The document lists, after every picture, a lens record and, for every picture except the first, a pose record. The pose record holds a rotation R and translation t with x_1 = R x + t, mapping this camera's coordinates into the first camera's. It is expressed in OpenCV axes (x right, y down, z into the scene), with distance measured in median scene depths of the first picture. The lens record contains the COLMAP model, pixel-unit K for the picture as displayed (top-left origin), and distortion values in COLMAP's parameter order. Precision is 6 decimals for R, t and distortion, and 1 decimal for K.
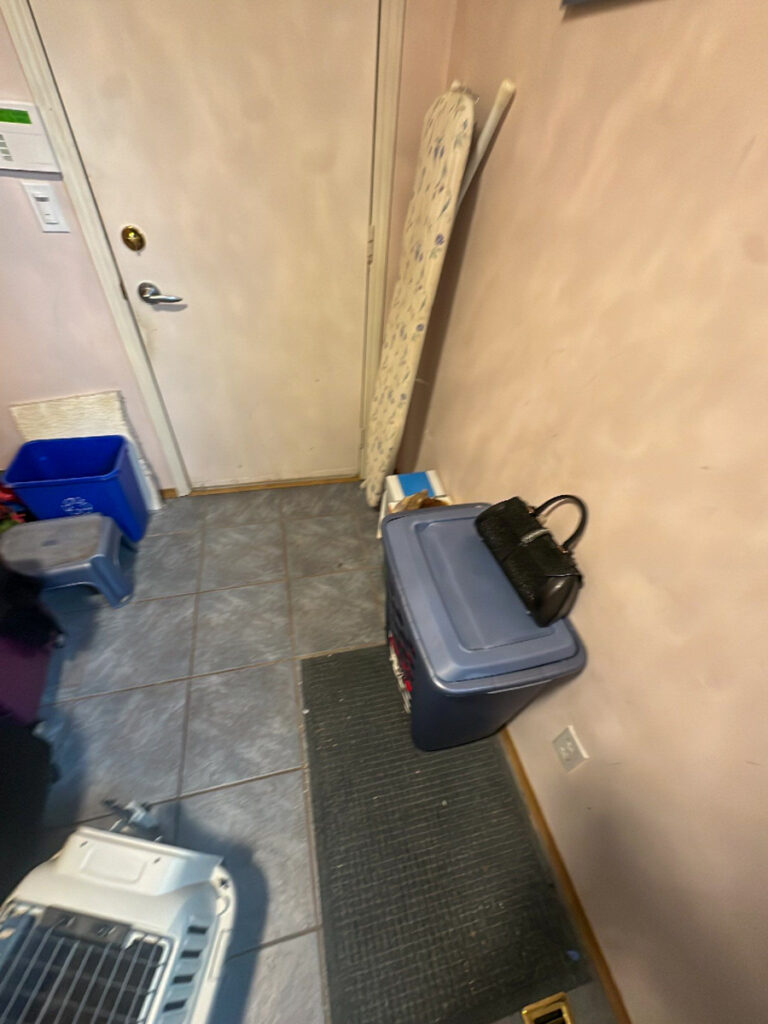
lens RADIAL K [[404.4, 0, 381.7], [0, 404.4, 512.4], [0, 0, 1]] dist [-0.004036, 0.000449]
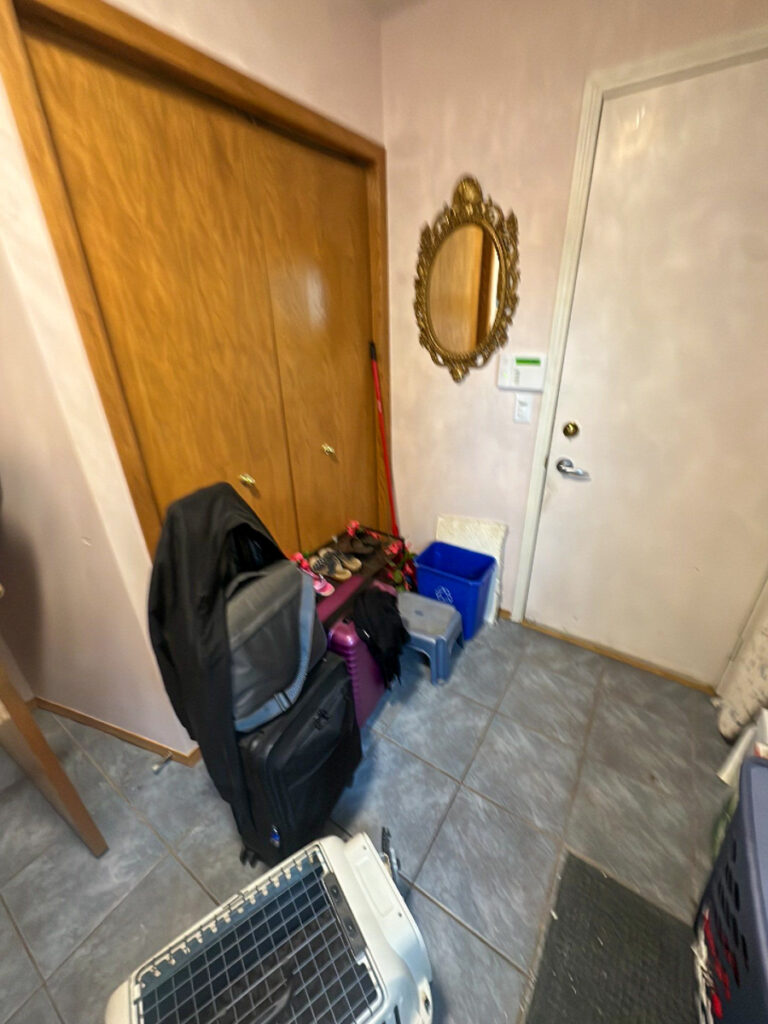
lens RADIAL K [[404.4, 0, 386.3], [0, 404.4, 512.9], [0, 0, 1]] dist [-0.004036, 0.000449]
pose [[0.676480, 0.236593, -0.697423, -0.029059], [-0.456817, 0.877600, -0.145383, 0.026085], [0.577662, 0.416943, 0.701759, -0.142108]]
